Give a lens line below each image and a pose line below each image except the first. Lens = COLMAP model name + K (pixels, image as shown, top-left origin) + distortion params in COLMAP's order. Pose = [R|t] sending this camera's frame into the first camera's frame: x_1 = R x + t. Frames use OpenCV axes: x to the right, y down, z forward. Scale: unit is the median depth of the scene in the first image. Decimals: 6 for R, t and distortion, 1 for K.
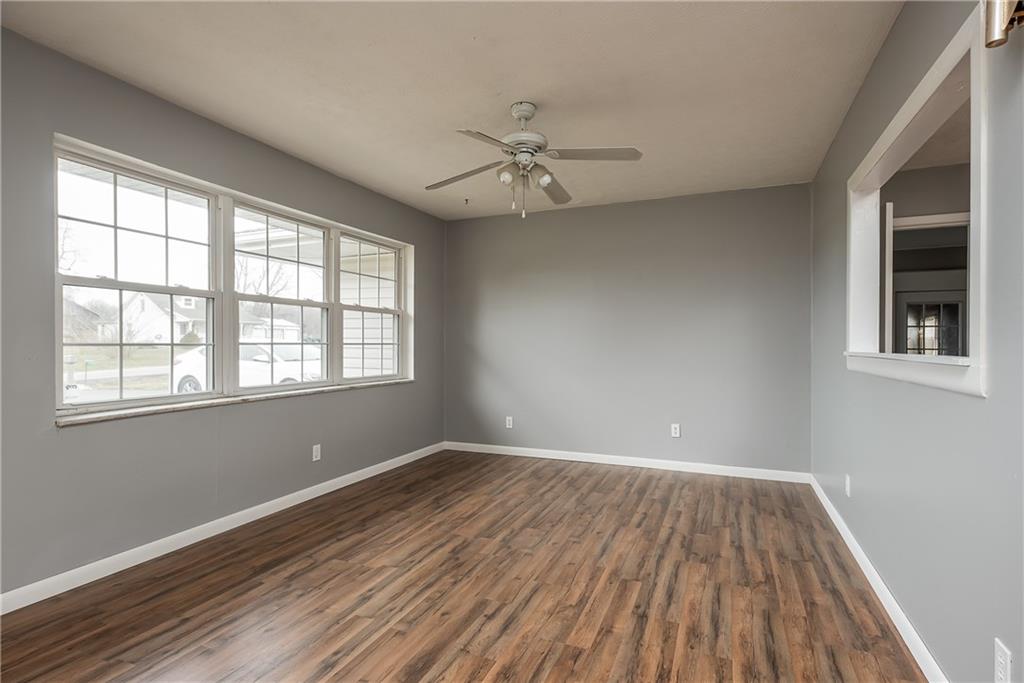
lens RADIAL K [[500.6, 0, 524.3], [0, 500.6, 345.2], [0, 0, 1]] dist [0.021864, -0.012238]
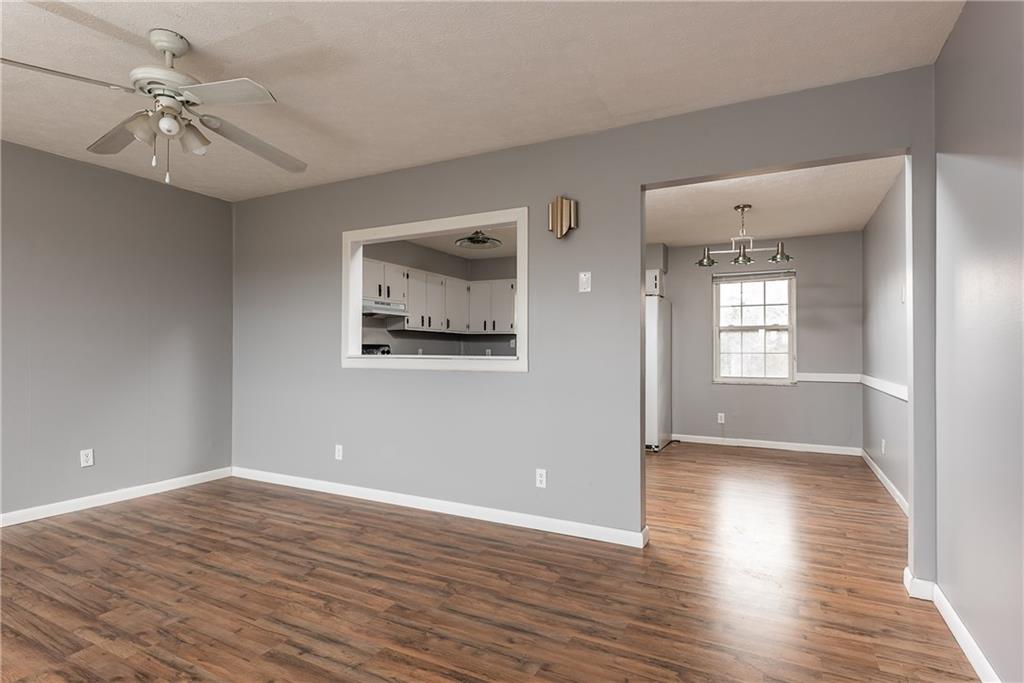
lens RADIAL K [[500.6, 0, 524.3], [0, 500.6, 345.2], [0, 0, 1]] dist [0.021864, -0.012238]
pose [[0.080059, 0.010164, 0.996738, -0.748982], [-0.002328, 0.999947, -0.010010, -0.003000], [-0.996787, -0.001519, 0.080079, 0.421136]]
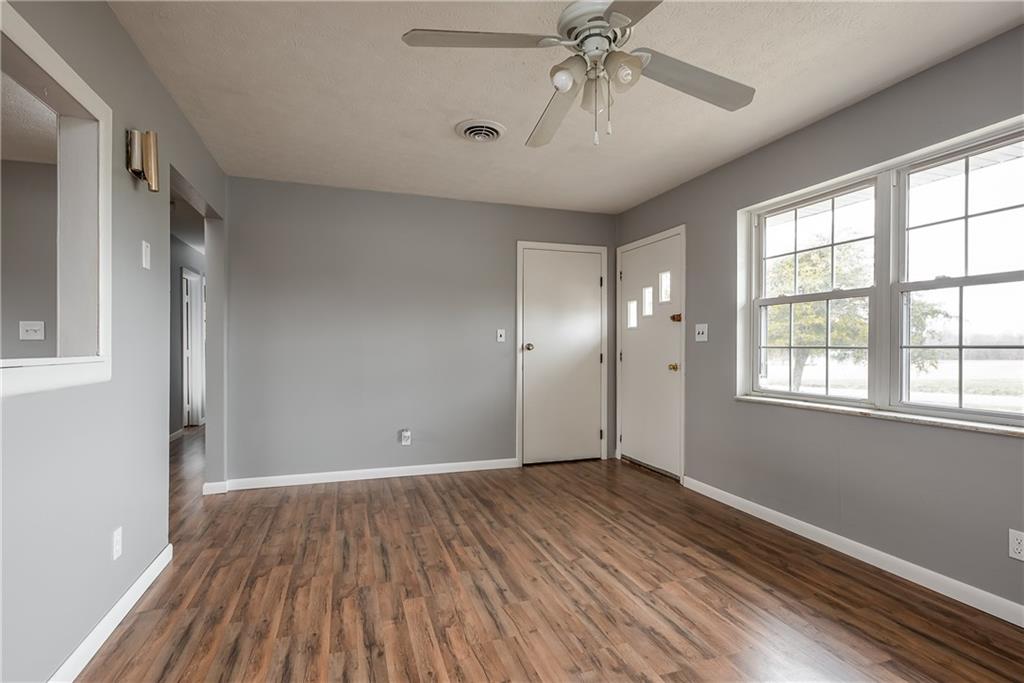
lens RADIAL K [[500.6, 0, 524.3], [0, 500.6, 345.2], [0, 0, 1]] dist [0.021864, -0.012238]
pose [[-0.747294, -0.003638, -0.664483, 0.500599], [-0.003234, 0.999993, -0.001838, -0.001478], [0.664485, 0.000776, -0.747301, 1.470519]]
